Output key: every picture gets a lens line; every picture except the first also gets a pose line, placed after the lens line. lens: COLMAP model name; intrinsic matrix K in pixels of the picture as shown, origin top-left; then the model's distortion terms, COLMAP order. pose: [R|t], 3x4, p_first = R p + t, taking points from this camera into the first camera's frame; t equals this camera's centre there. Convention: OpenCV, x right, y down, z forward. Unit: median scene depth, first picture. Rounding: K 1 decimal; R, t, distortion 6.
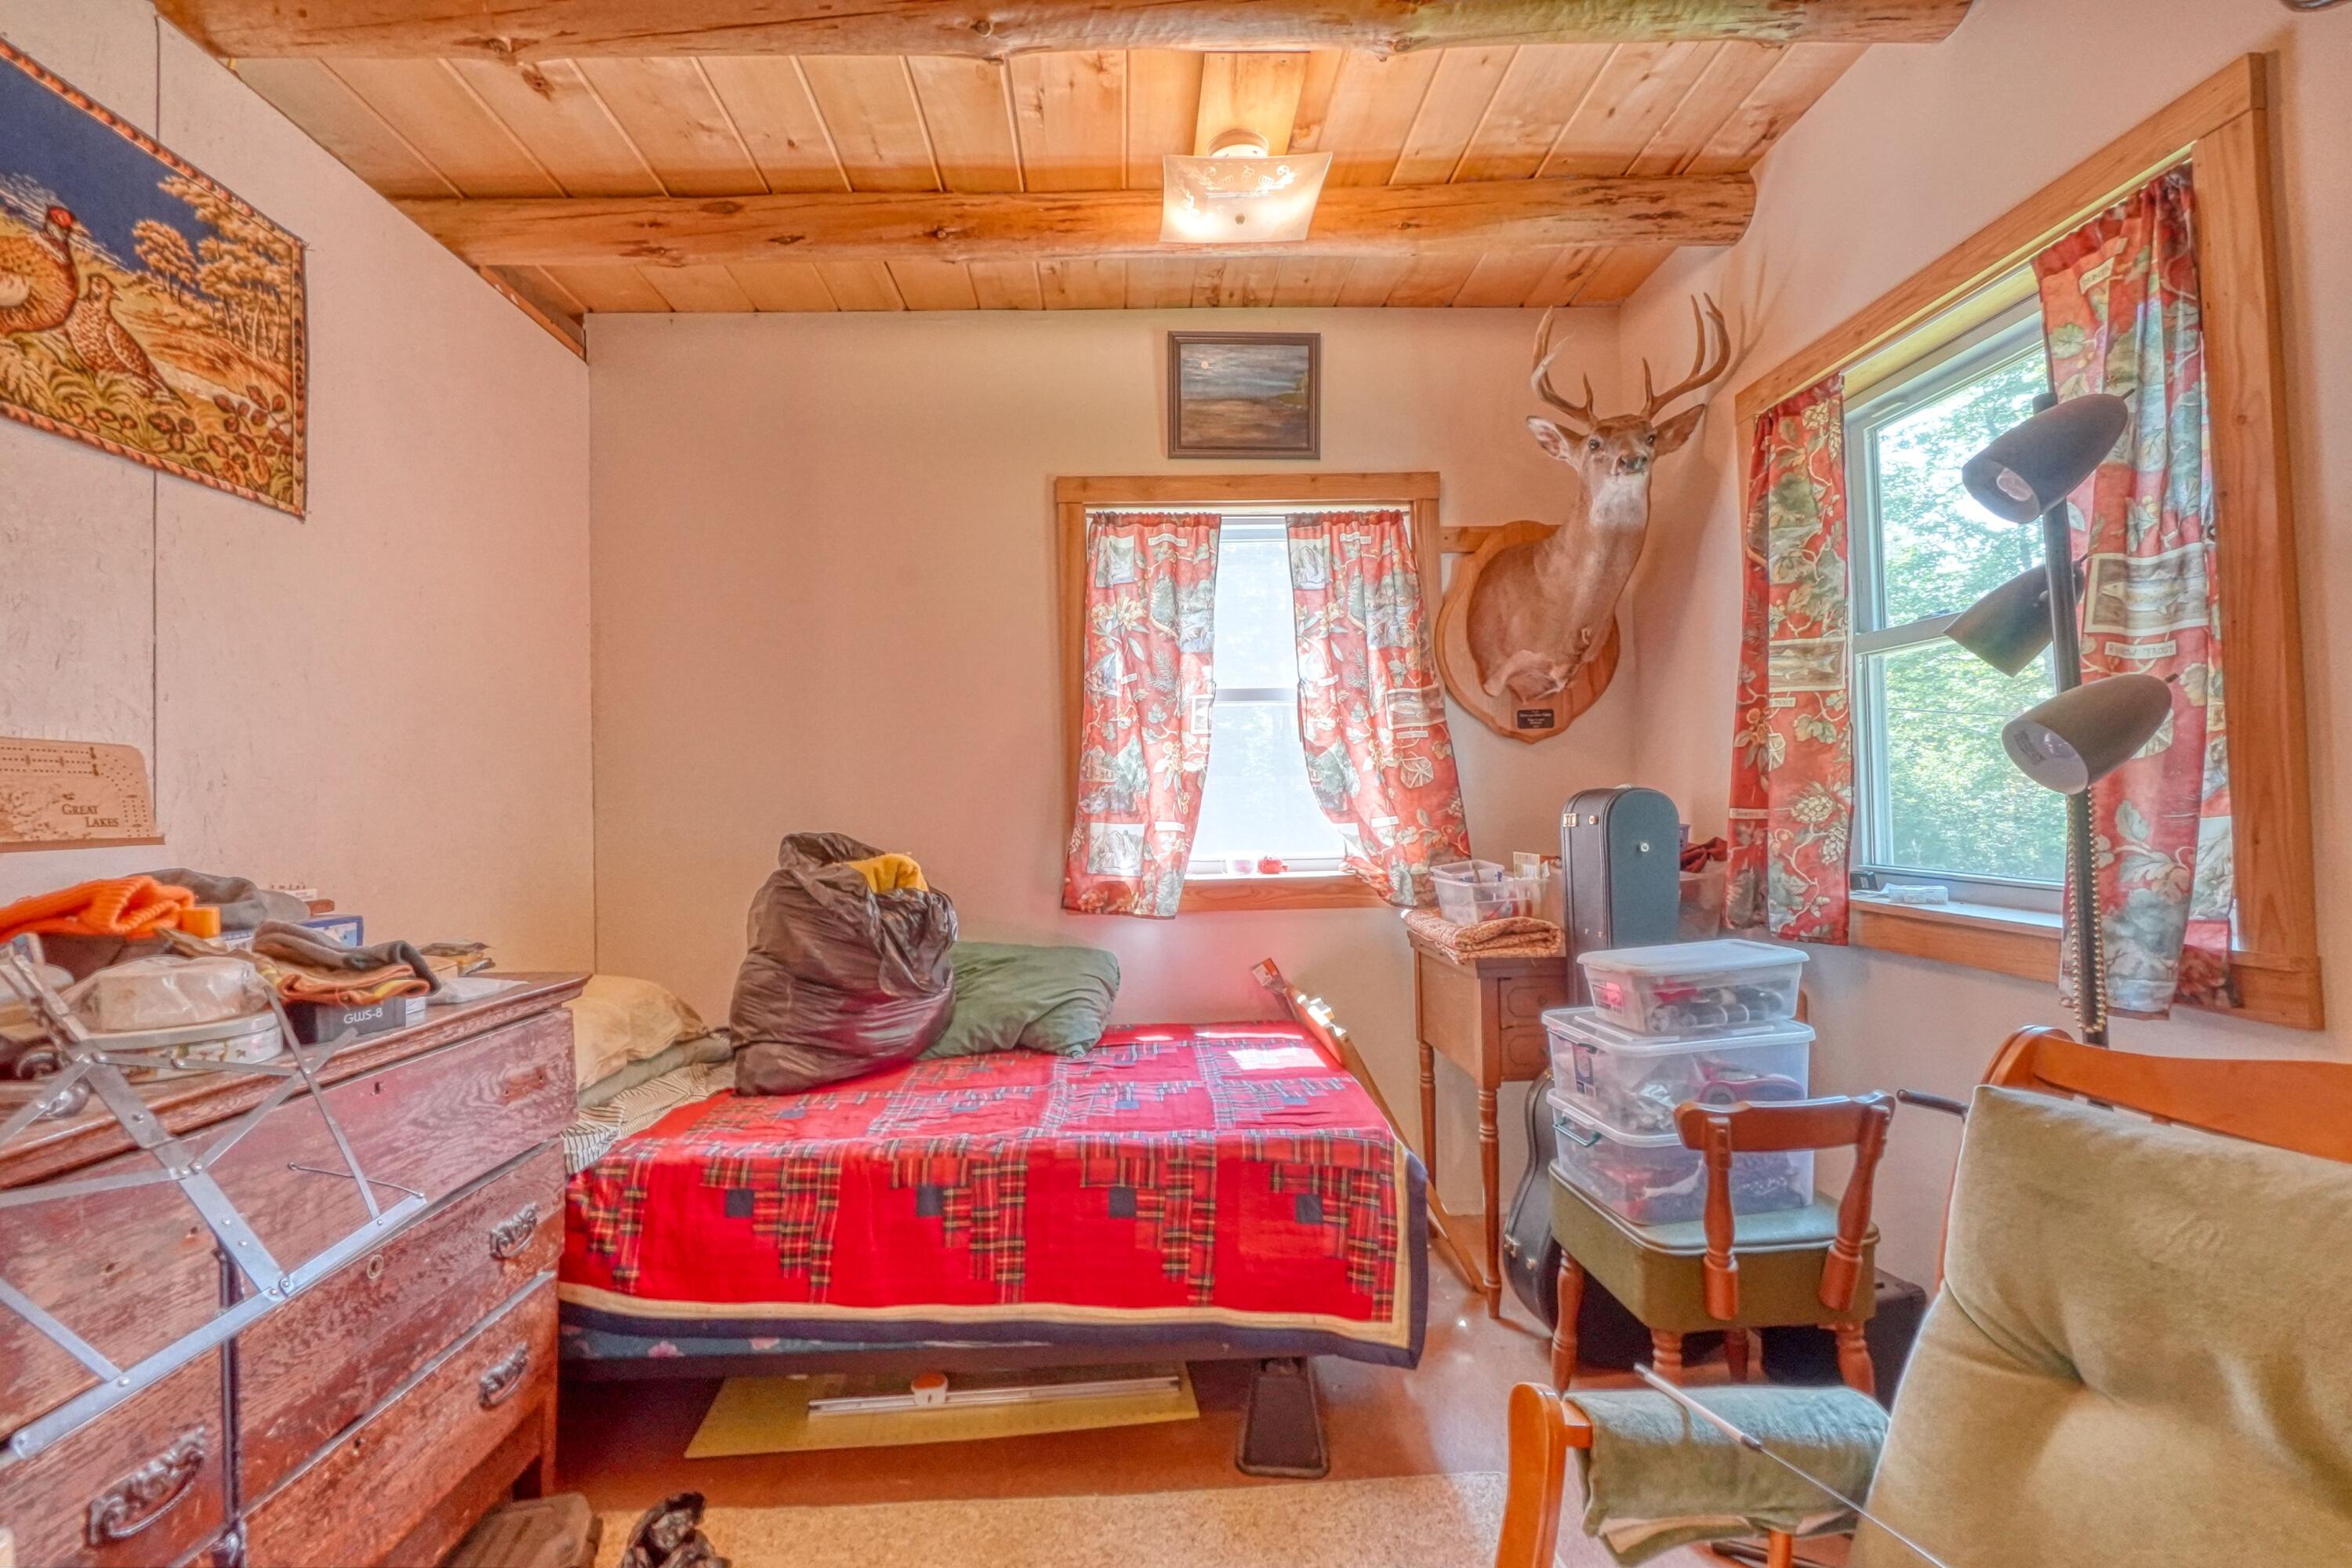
lens RADIAL K [[1047.0, 0, 1176.0], [0, 1047.0, 784.0], [0, 0, 1]] dist [-0.004447, -0.000064]
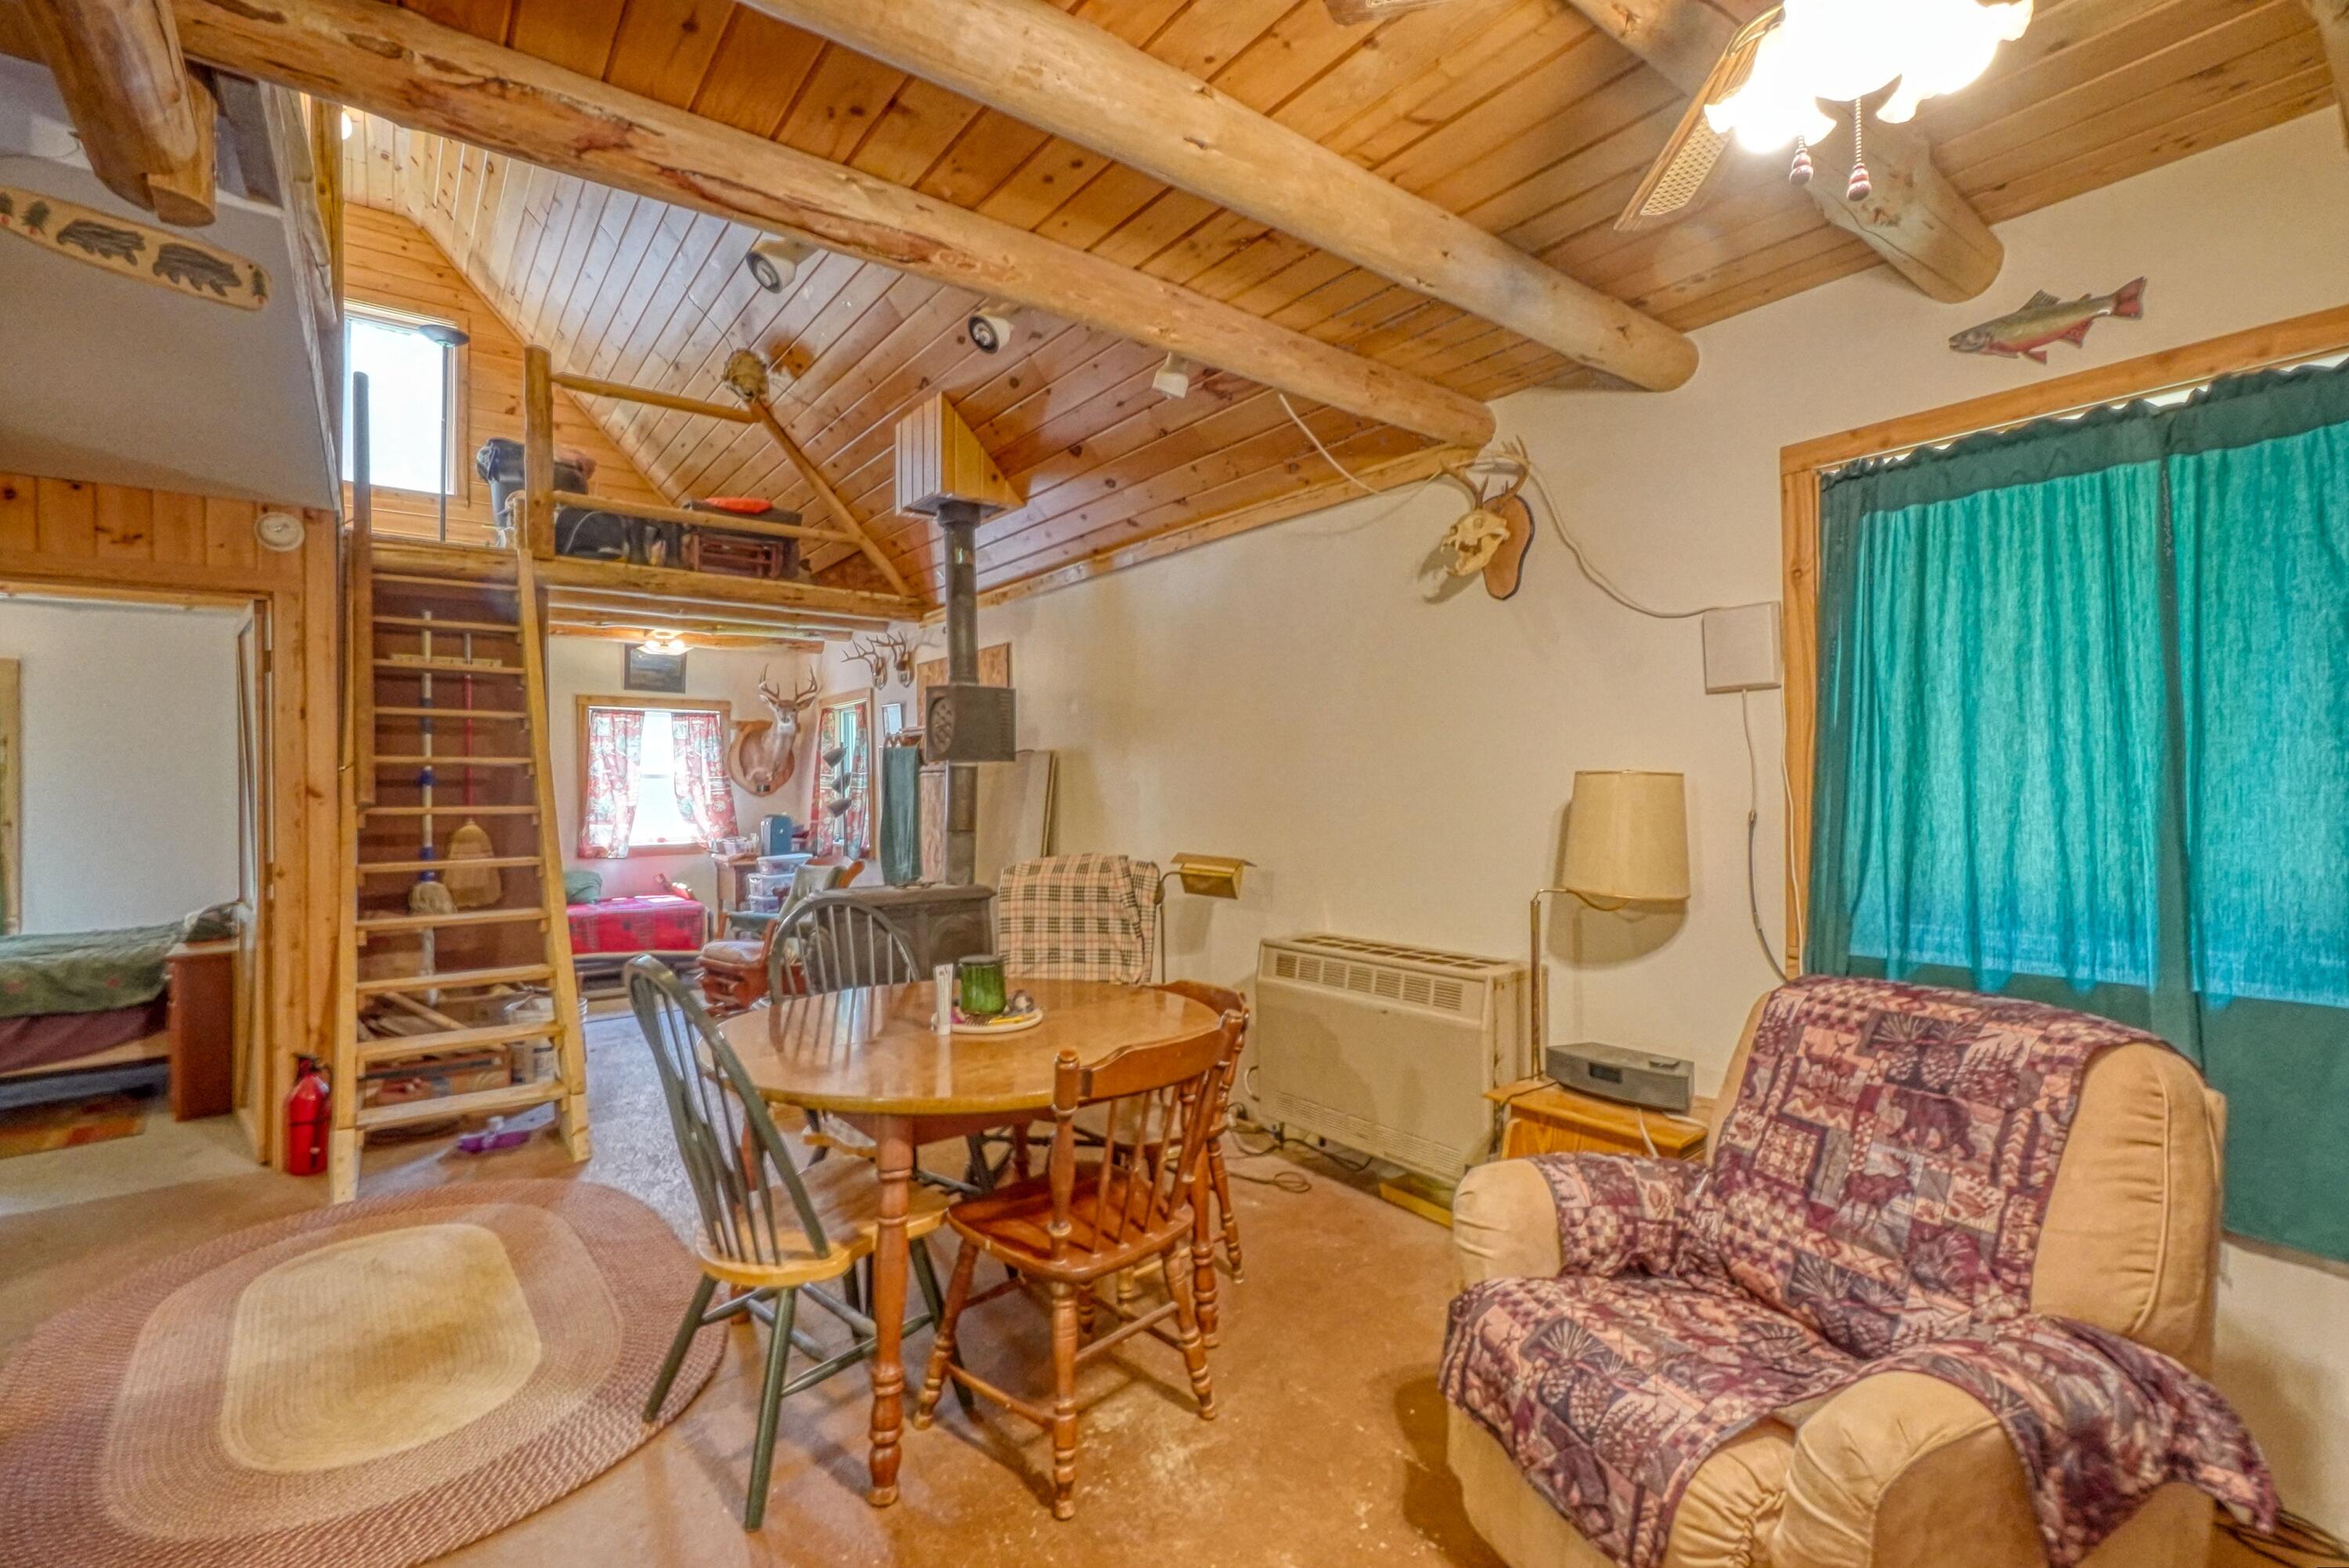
lens RADIAL K [[1045.5, 0, 1174.5], [0, 1045.5, 784.0], [0, 0, 1]] dist [-0.004447, -0.000064]
pose [[0.825489, 0.019065, 0.564096, -0.354254], [-0.020167, 0.999787, -0.004278, -0.085498], [-0.564057, -0.007845, 0.825698, -2.052924]]
